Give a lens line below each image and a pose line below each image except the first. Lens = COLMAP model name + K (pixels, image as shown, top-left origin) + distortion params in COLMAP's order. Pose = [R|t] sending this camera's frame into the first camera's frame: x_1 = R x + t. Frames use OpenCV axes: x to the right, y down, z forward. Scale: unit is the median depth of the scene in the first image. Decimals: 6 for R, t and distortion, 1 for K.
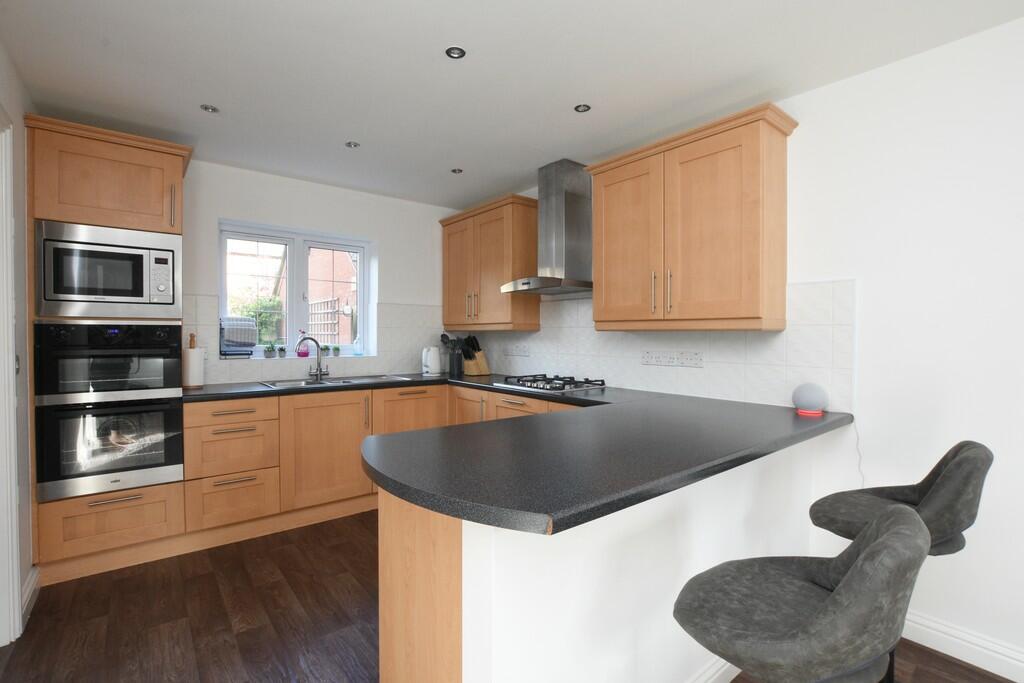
lens RADIAL K [[464.1, 0, 512.0], [0, 464.1, 341.5], [0, 0, 1]] dist [-0.031505, 0.001094]
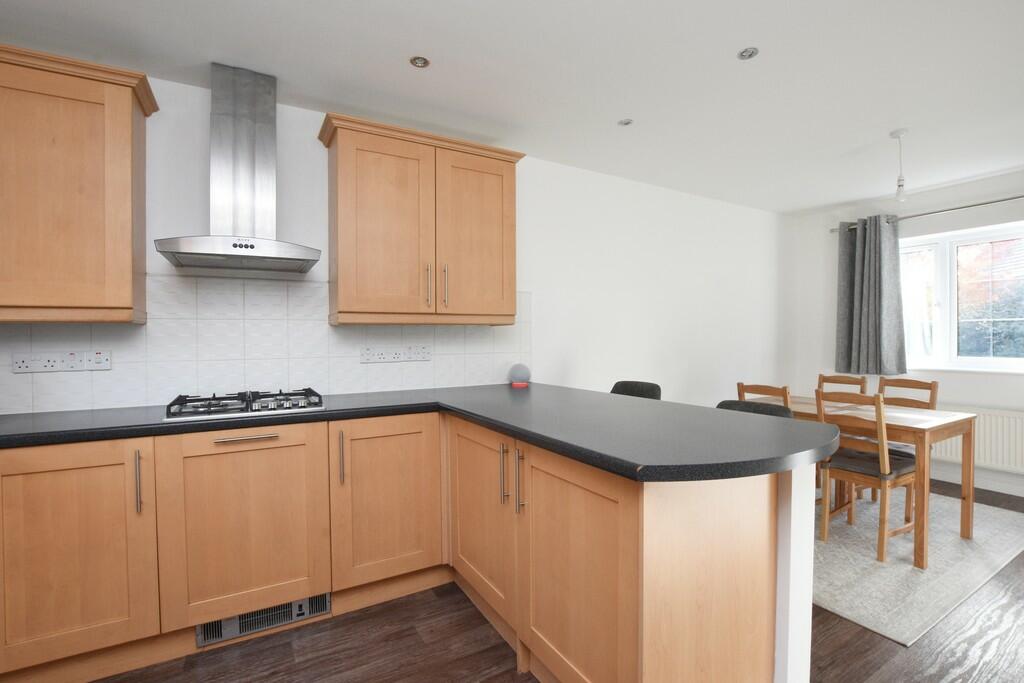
lens RADIAL K [[464.1, 0, 512.0], [0, 464.1, 341.5], [0, 0, 1]] dist [-0.031505, 0.001094]
pose [[0.161206, -0.011226, 0.986857, -0.572588], [0.028842, 0.999562, 0.006660, 0.010571], [-0.986499, 0.027389, 0.161459, 0.607595]]
